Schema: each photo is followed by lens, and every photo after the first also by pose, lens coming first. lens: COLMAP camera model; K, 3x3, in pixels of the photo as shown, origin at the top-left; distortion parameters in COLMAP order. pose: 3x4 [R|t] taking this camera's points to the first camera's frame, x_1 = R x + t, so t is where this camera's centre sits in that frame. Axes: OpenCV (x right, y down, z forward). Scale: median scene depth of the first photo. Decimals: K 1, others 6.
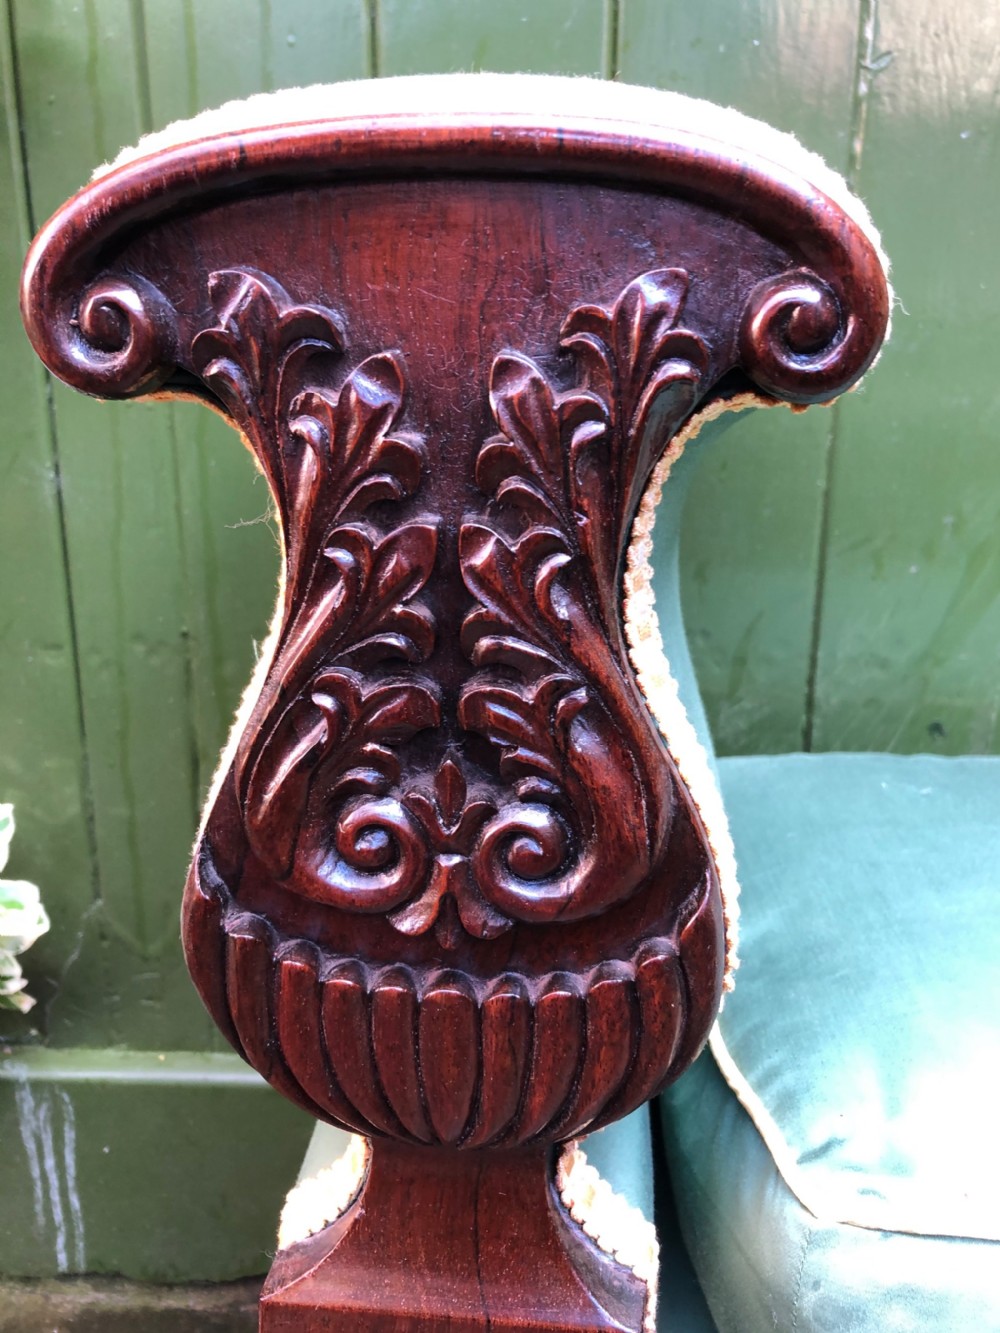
lens RADIAL K [[1098.9, 0, 503.9], [0, 1098.9, 653.0], [0, 0, 1]] dist [0.009030, 0.005970]
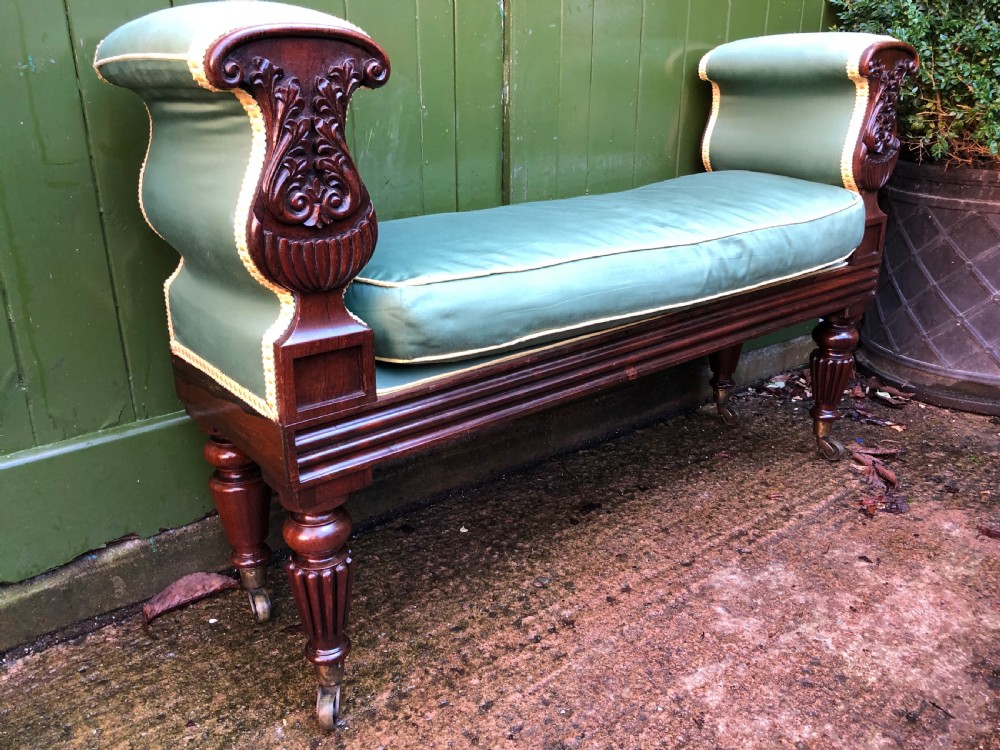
lens RADIAL K [[824.4, 0, 502.3], [0, 824.4, 366.6], [0, 0, 1]] dist [0.009030, 0.005970]
pose [[0.737041, -0.234836, 0.633737, -1.558927], [0.183952, 0.971995, 0.146243, 0.462101], [-0.650332, 0.008790, 0.759599, -1.818418]]
